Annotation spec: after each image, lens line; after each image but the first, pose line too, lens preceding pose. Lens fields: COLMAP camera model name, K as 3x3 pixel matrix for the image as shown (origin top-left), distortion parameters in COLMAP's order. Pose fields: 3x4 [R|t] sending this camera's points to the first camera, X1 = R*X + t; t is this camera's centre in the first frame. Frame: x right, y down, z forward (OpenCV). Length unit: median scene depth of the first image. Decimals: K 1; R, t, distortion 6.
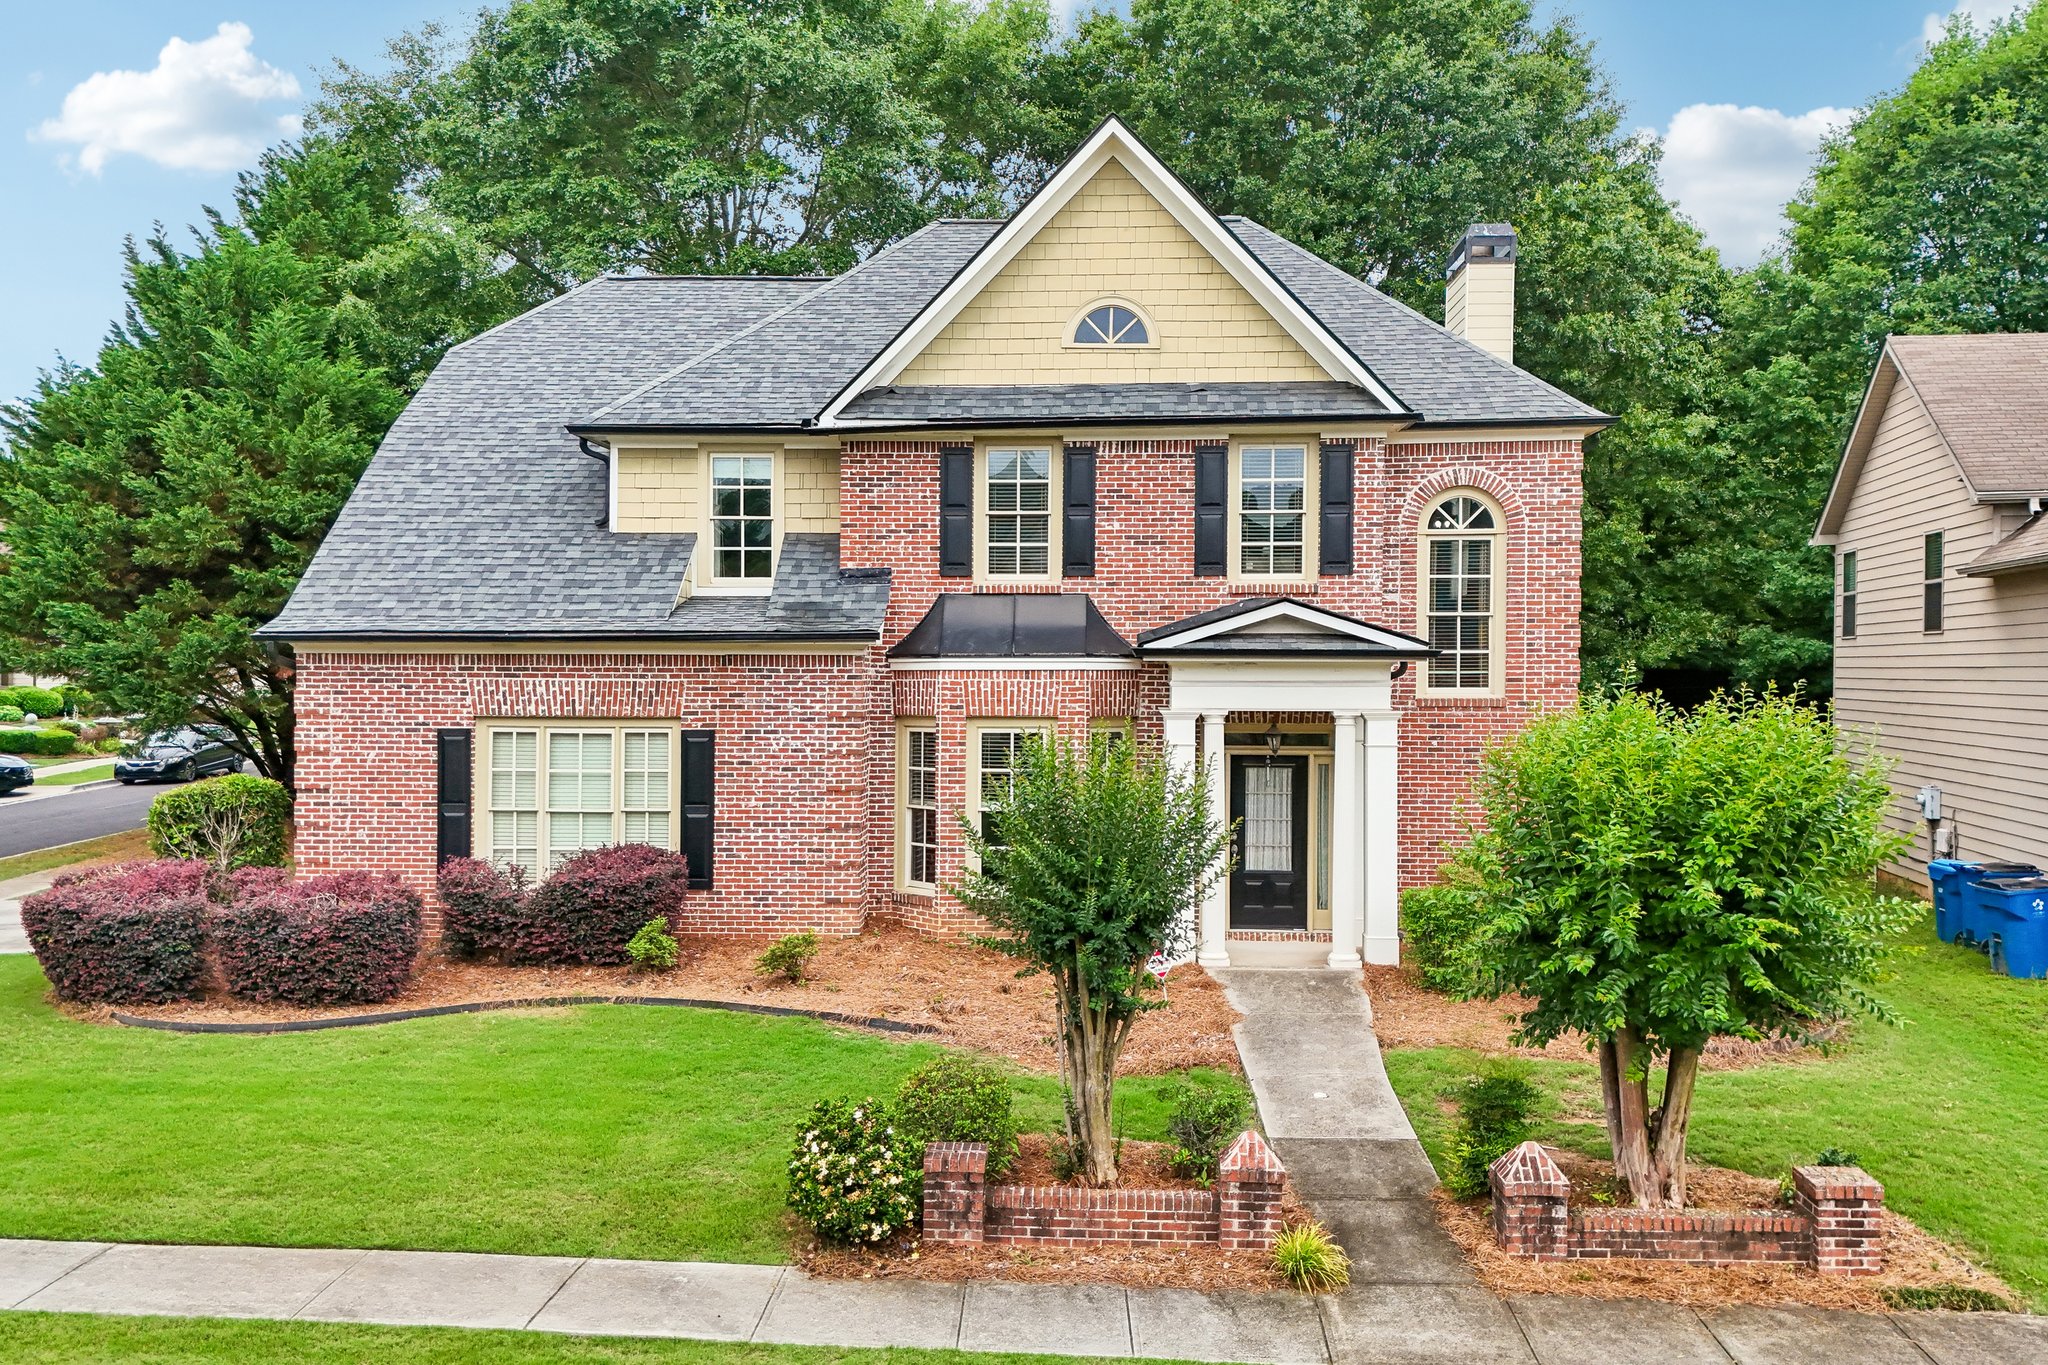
lens RADIAL K [[1793.0, 0, 997.1], [0, 1793.0, 664.4], [0, 0, 1]] dist [0.046741, -0.005015]
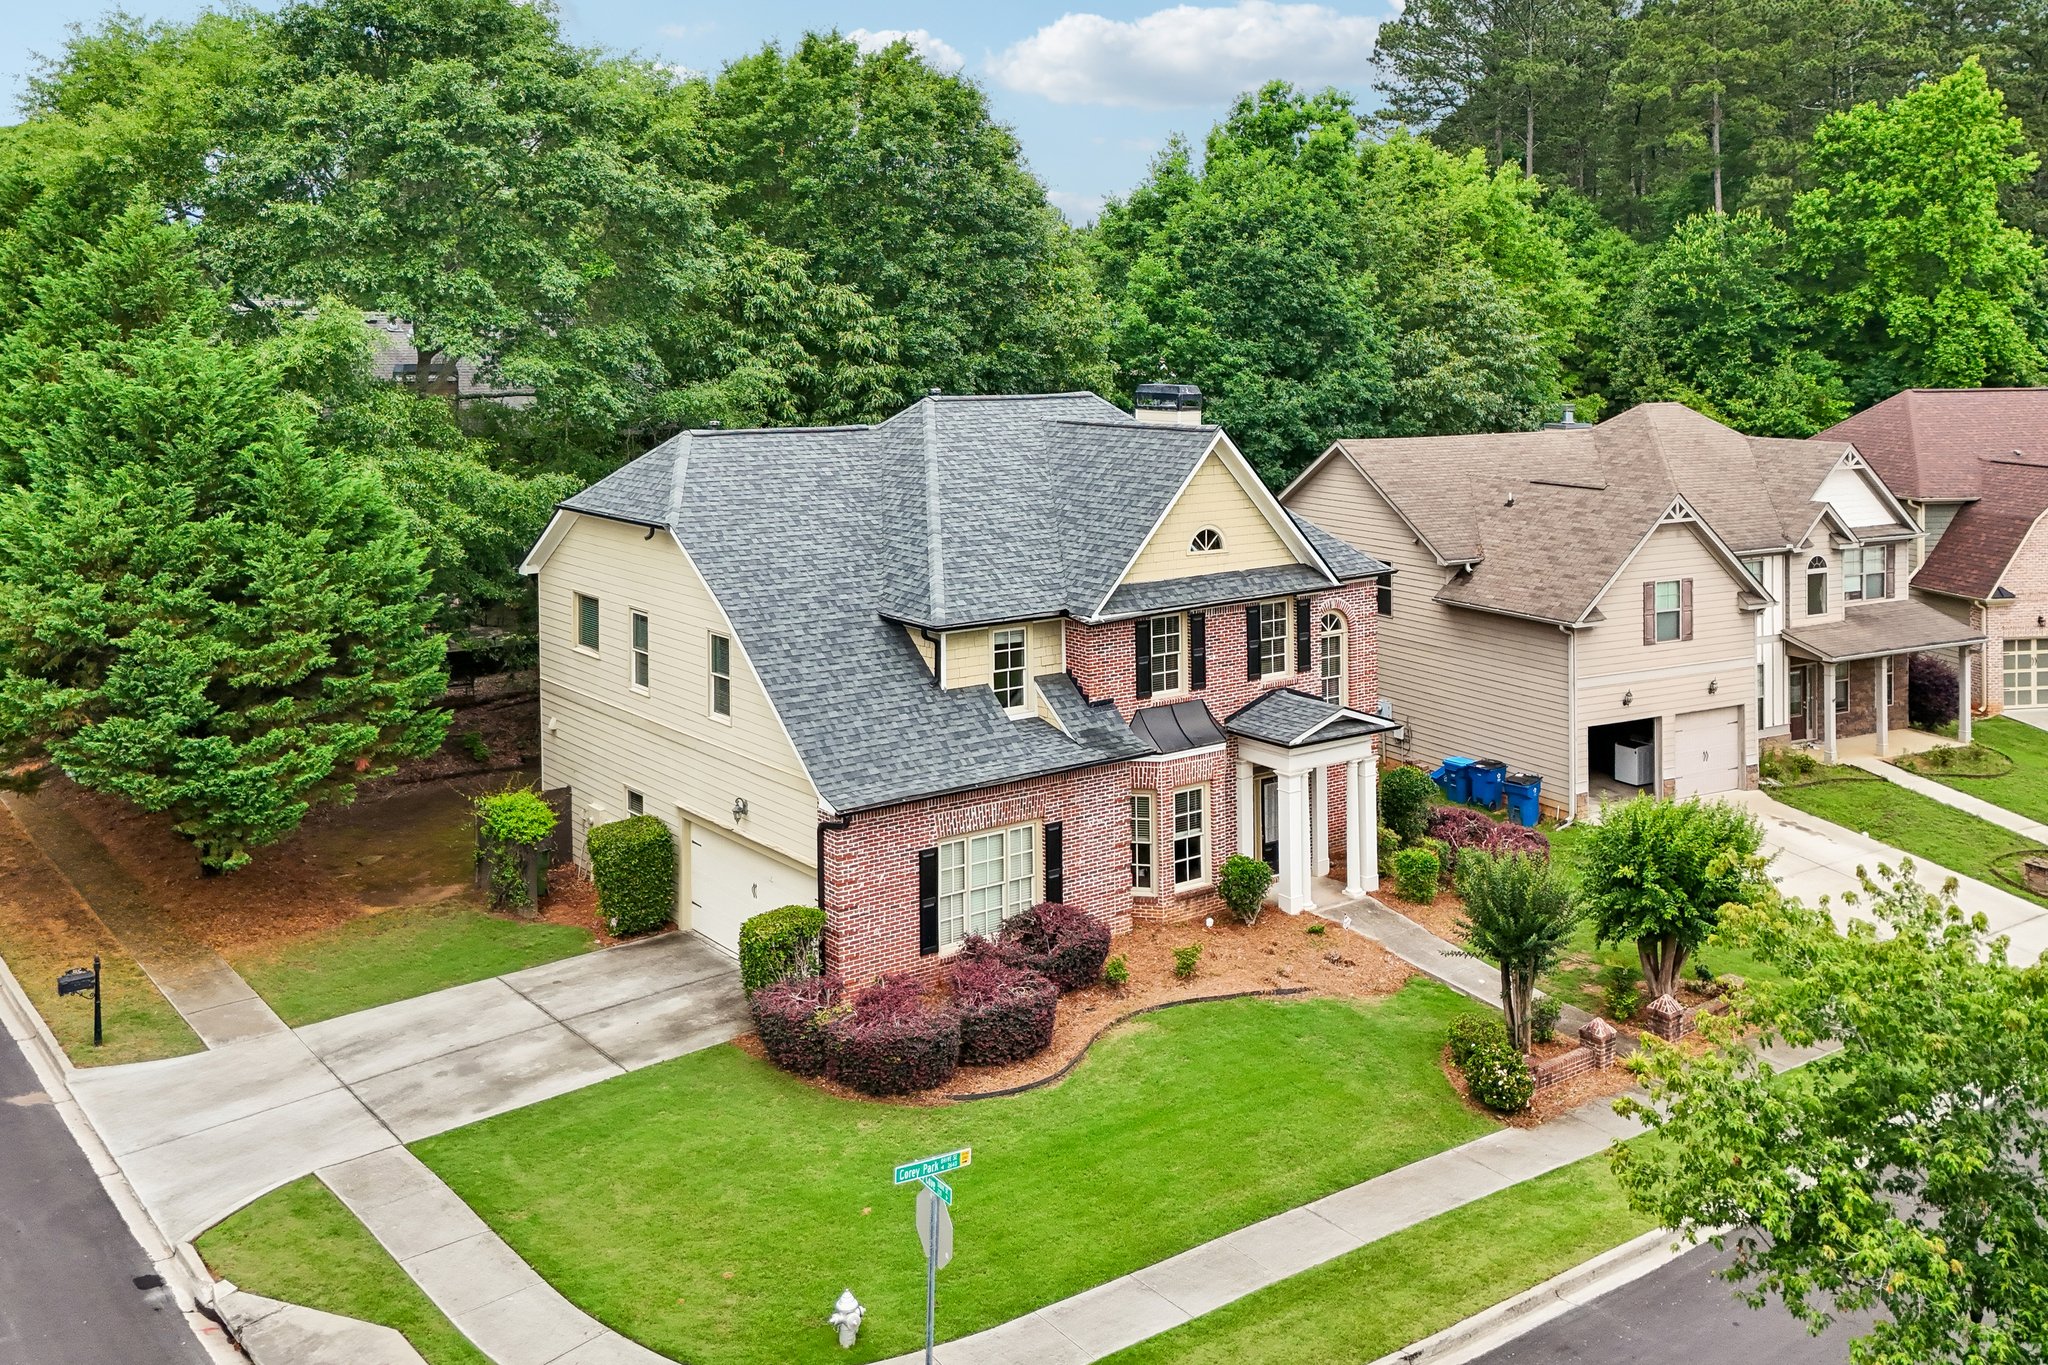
lens RADIAL K [[1887.0, 0, 930.1], [0, 1887.0, 369.2], [0, 0, 1]] dist [0.053489, -0.023913]
pose [[0.779427, -0.028736, 0.625834, -1.268939], [0.011700, 0.999441, 0.031319, -0.412490], [-0.626384, -0.017088, 0.779327, -0.232457]]
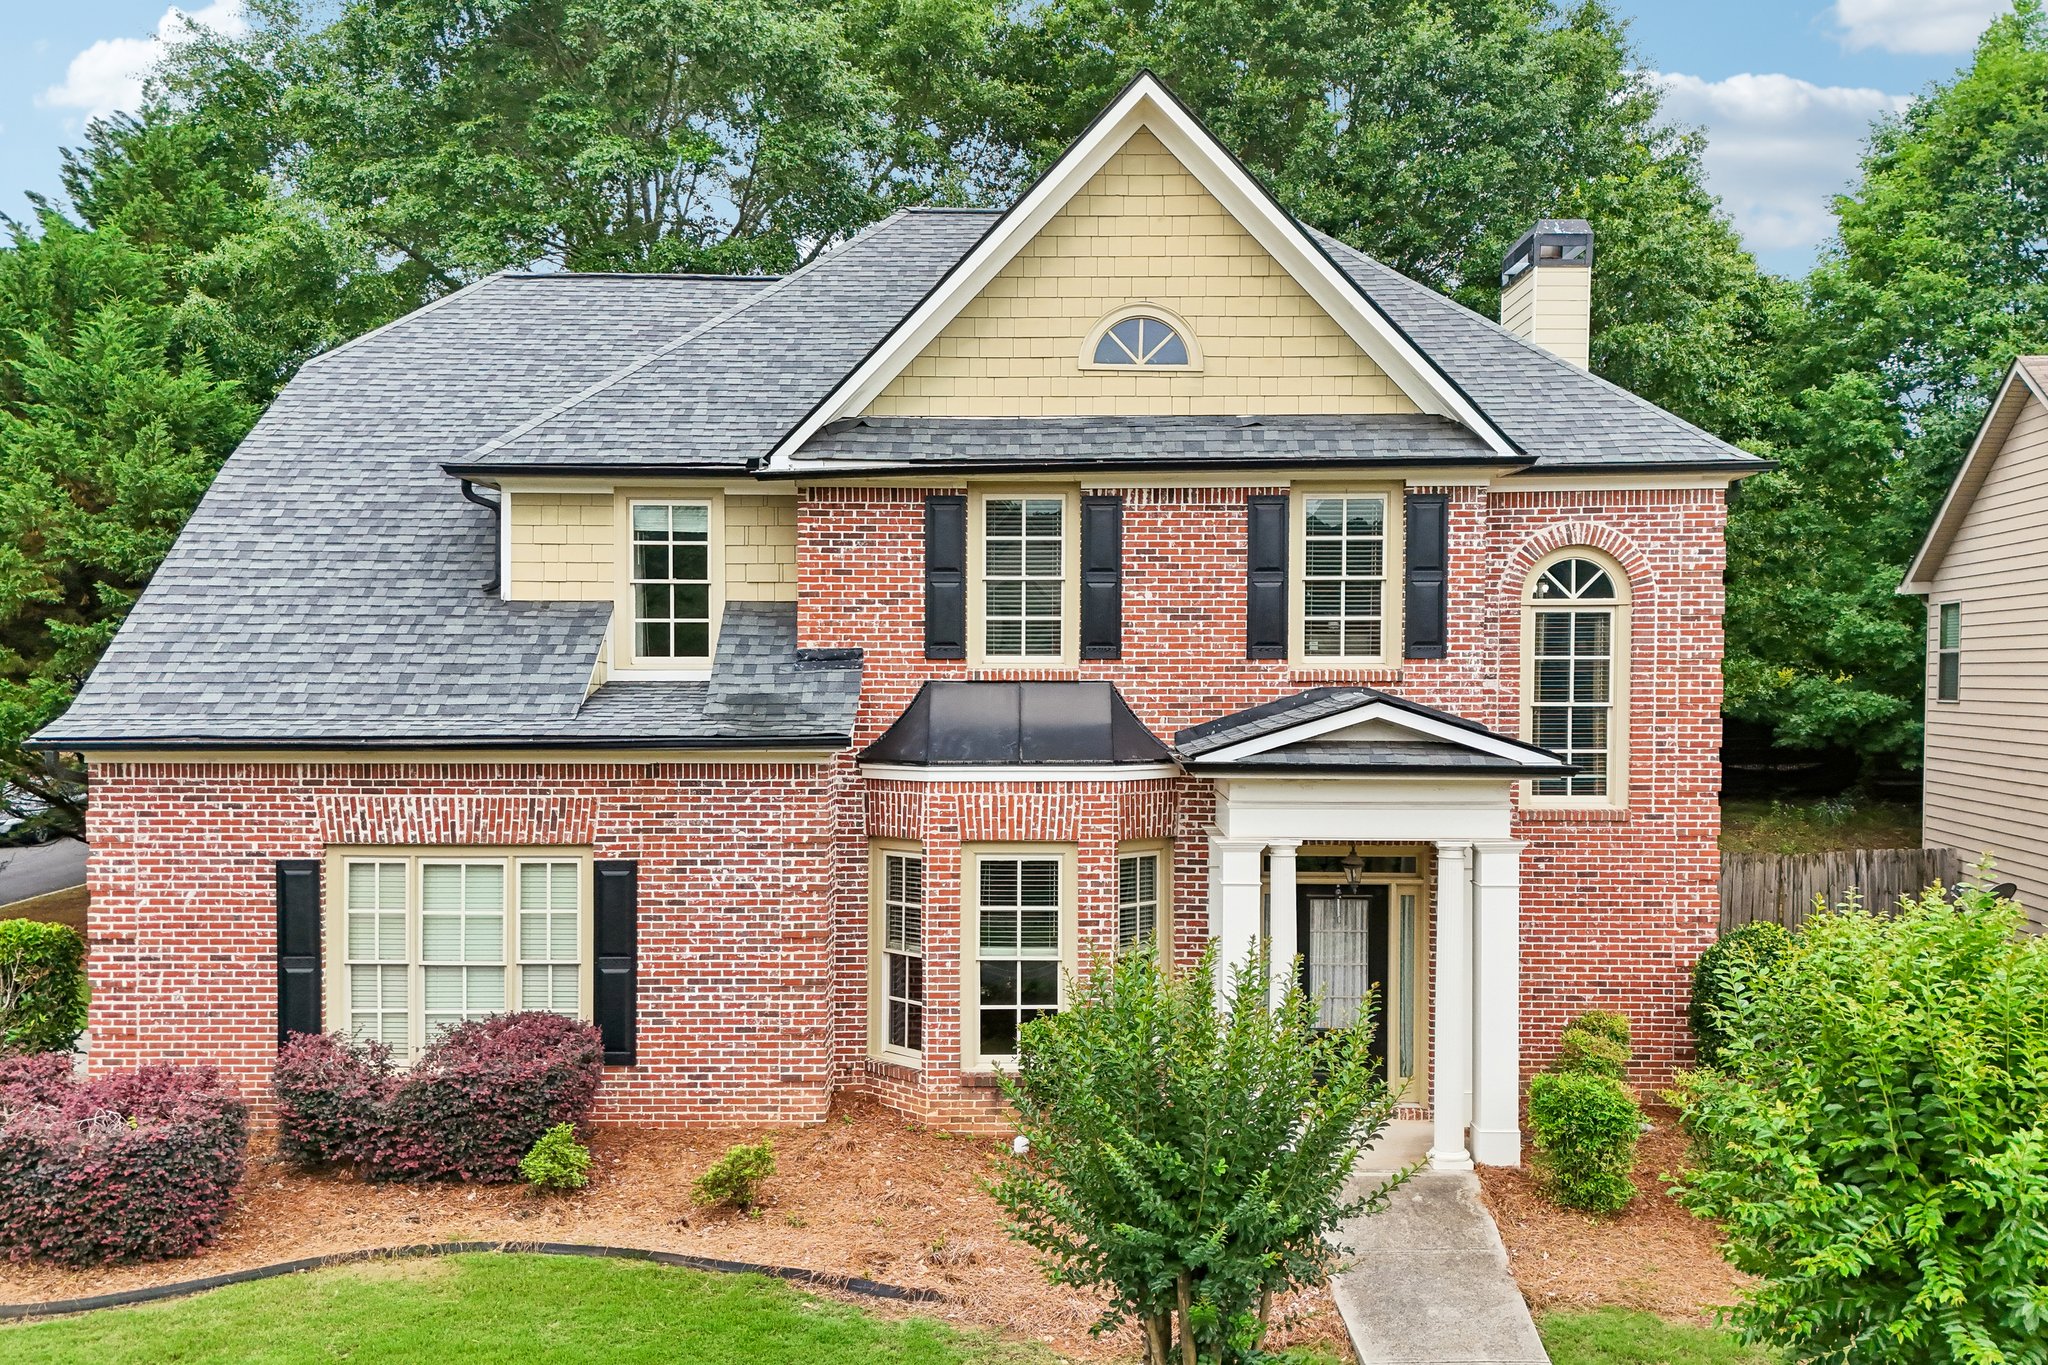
lens RADIAL K [[1816.7, 0, 998.7], [0, 1816.7, 706.1], [0, 0, 1]] dist [0.033473, 0.004808]
pose [[0.999142, -0.002360, 0.041348, -0.032675], [0.001556, 0.999809, 0.019467, -0.044649], [-0.041386, -0.019386, 0.998955, 0.203263]]
